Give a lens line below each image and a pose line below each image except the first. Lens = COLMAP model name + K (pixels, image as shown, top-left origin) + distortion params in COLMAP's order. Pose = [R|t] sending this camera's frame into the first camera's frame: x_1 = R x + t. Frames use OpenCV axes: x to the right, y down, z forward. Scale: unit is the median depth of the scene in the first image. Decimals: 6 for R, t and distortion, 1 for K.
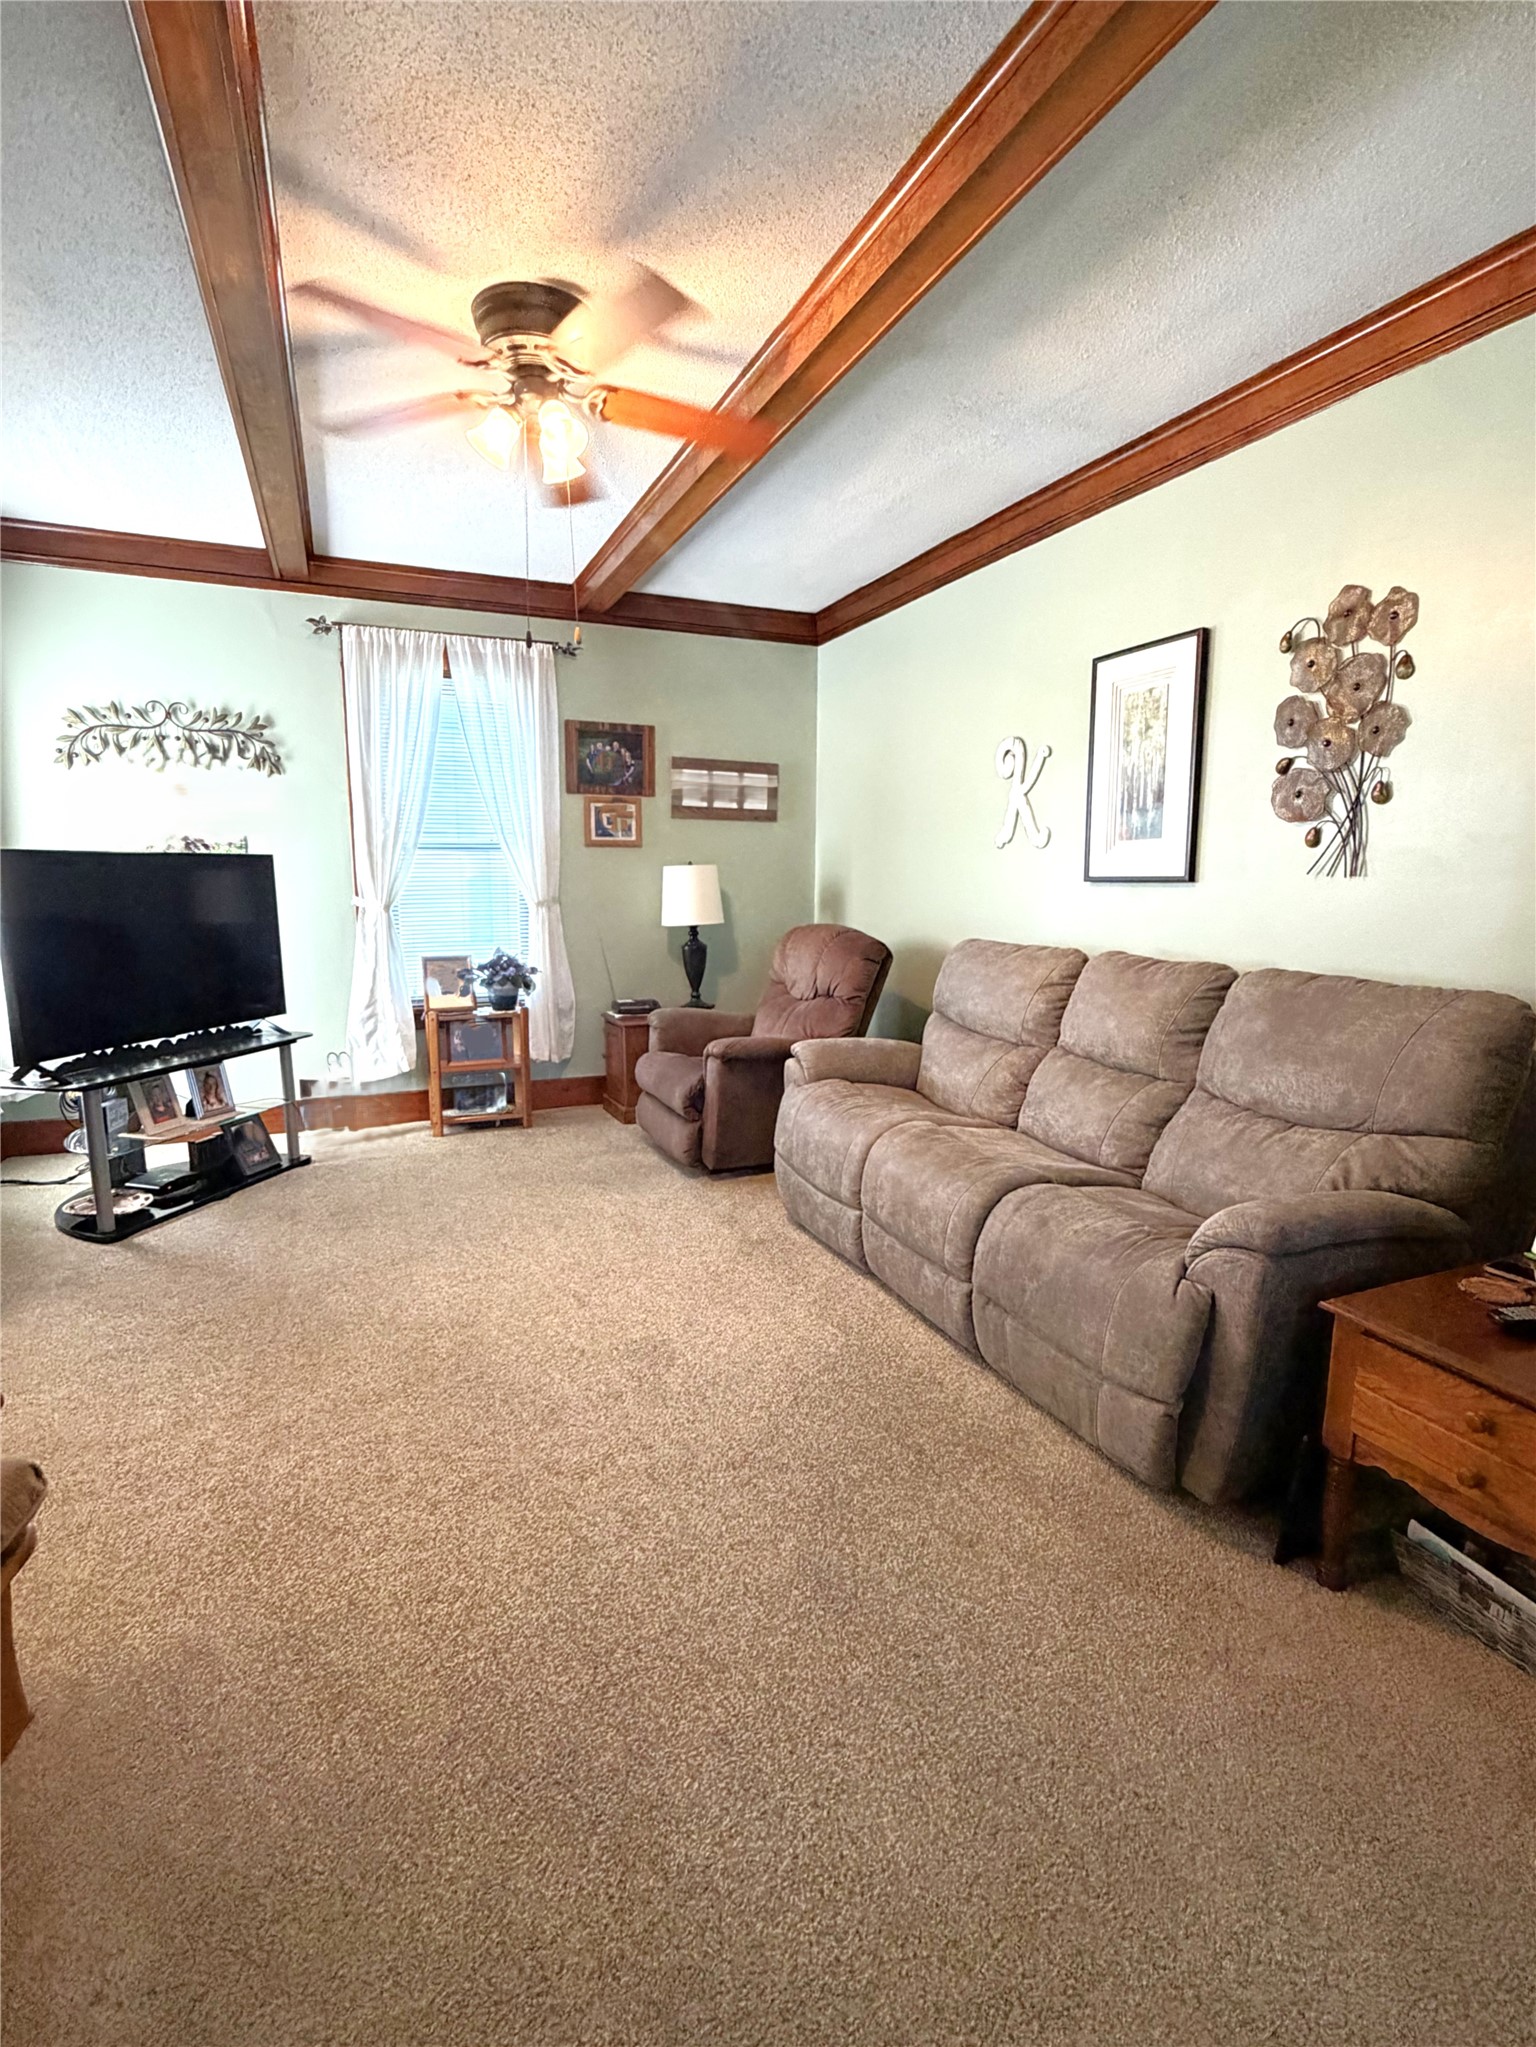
lens RADIAL K [[965.1, 0, 783.0], [0, 965.1, 1024.9], [0, 0, 1]] dist [0.005336, 0.000362]
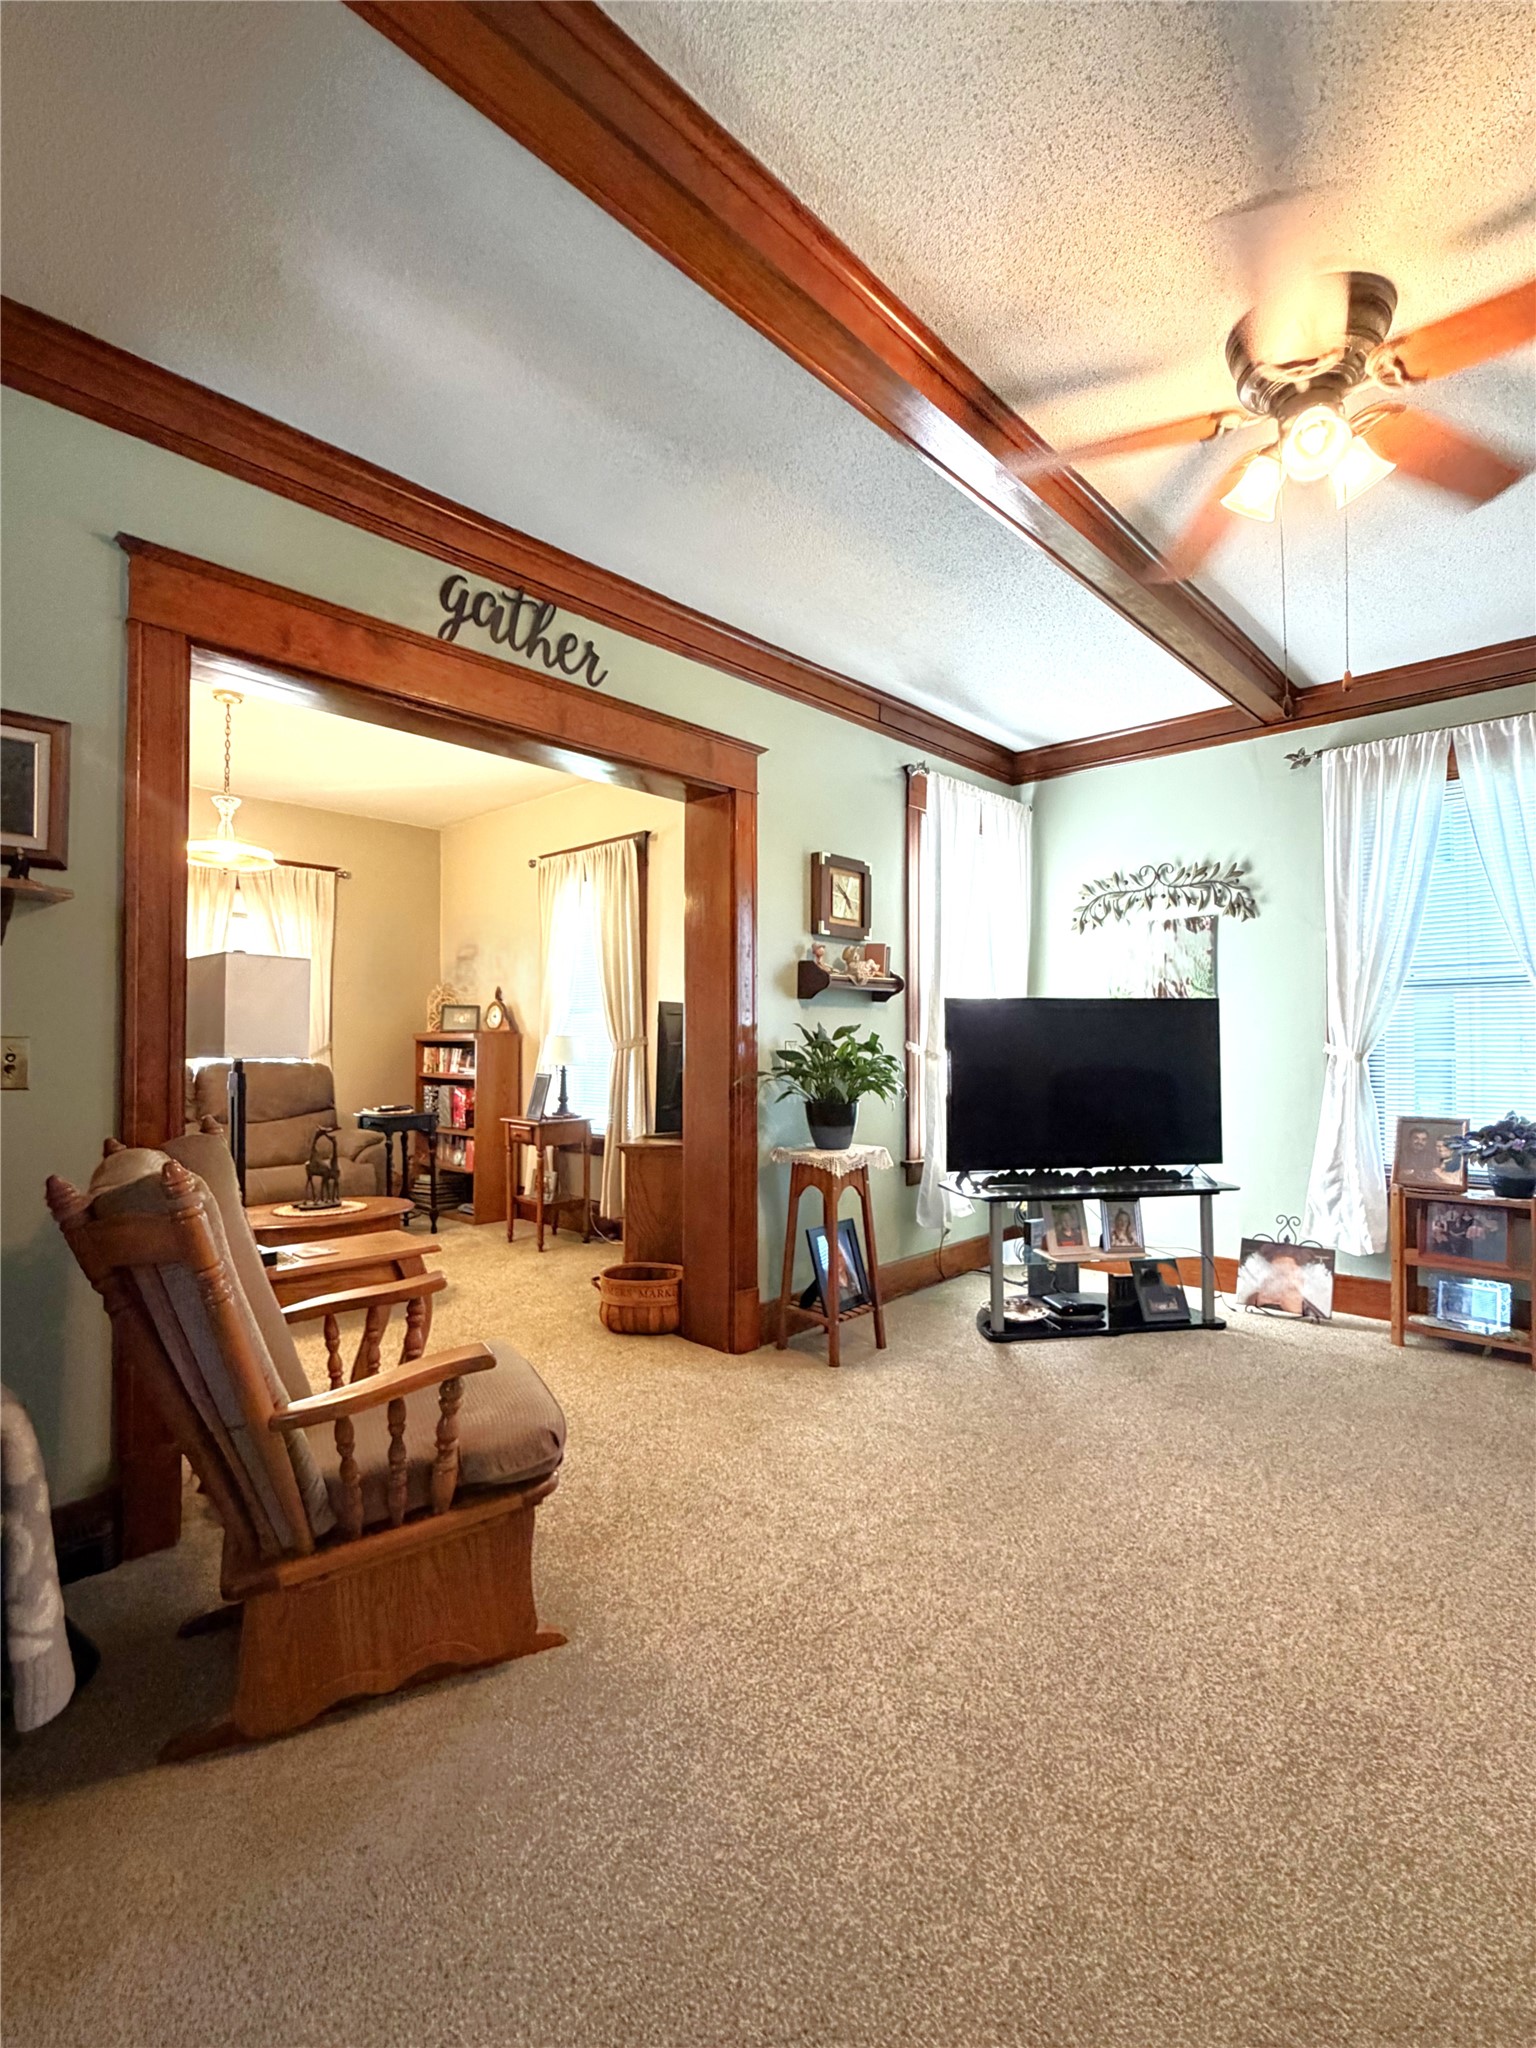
lens RADIAL K [[965.6, 0, 781.9], [0, 965.6, 1024.7], [0, 0, 1]] dist [0.005336, 0.000362]
pose [[0.408045, -0.016920, -0.912805, 0.184356], [-0.136846, 0.987399, -0.079476, -0.011838], [0.902648, 0.157343, 0.400588, 0.214140]]
